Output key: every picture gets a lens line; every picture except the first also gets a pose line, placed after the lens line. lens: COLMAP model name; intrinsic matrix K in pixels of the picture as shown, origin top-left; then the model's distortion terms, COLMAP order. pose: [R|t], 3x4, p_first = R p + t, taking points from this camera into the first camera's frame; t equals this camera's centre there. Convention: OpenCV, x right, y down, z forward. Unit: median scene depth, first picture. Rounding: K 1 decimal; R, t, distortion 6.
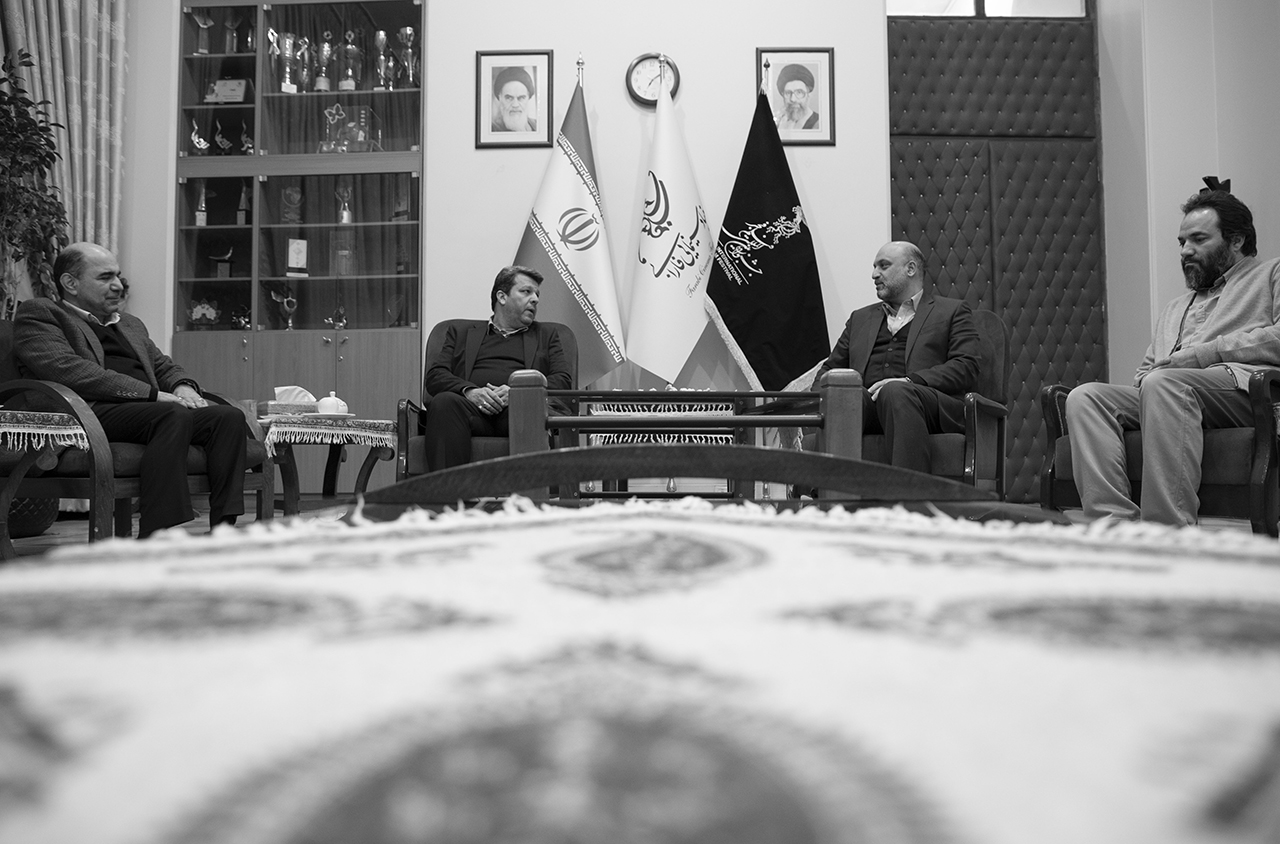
lens RADIAL K [[909.4, 0, 620.1], [0, 909.4, 420.8], [0, 0, 1]] dist [-0.055483, 0.029394]
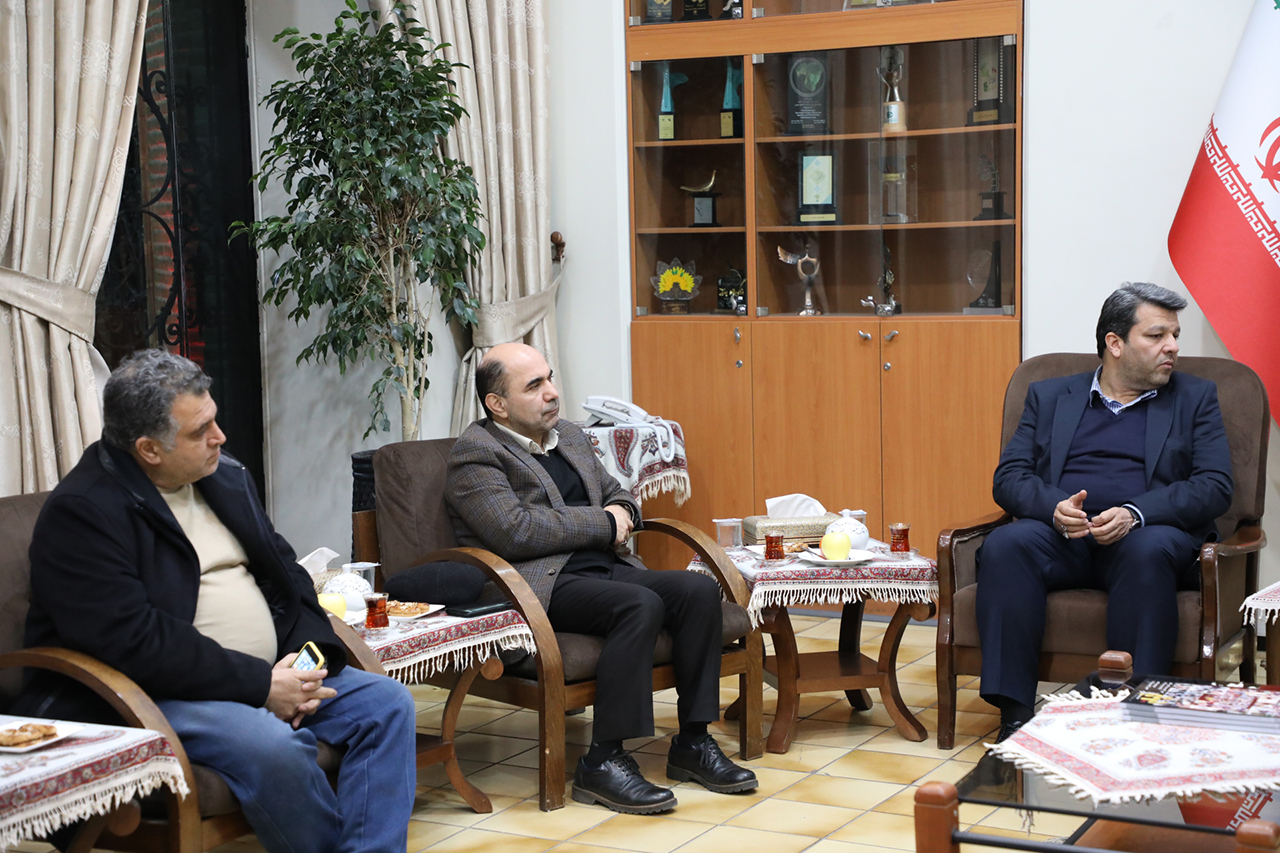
lens RADIAL K [[2176.7, 0, 640.0], [0, 2176.7, 426.5], [0, 0, 1]] dist [0.274916, 0.073906]
pose [[0.892619, 0.024320, -0.450154, 0.208342], [0.033912, 0.992092, 0.120845, -0.223218], [0.449534, -0.123134, 0.884736, -0.378059]]
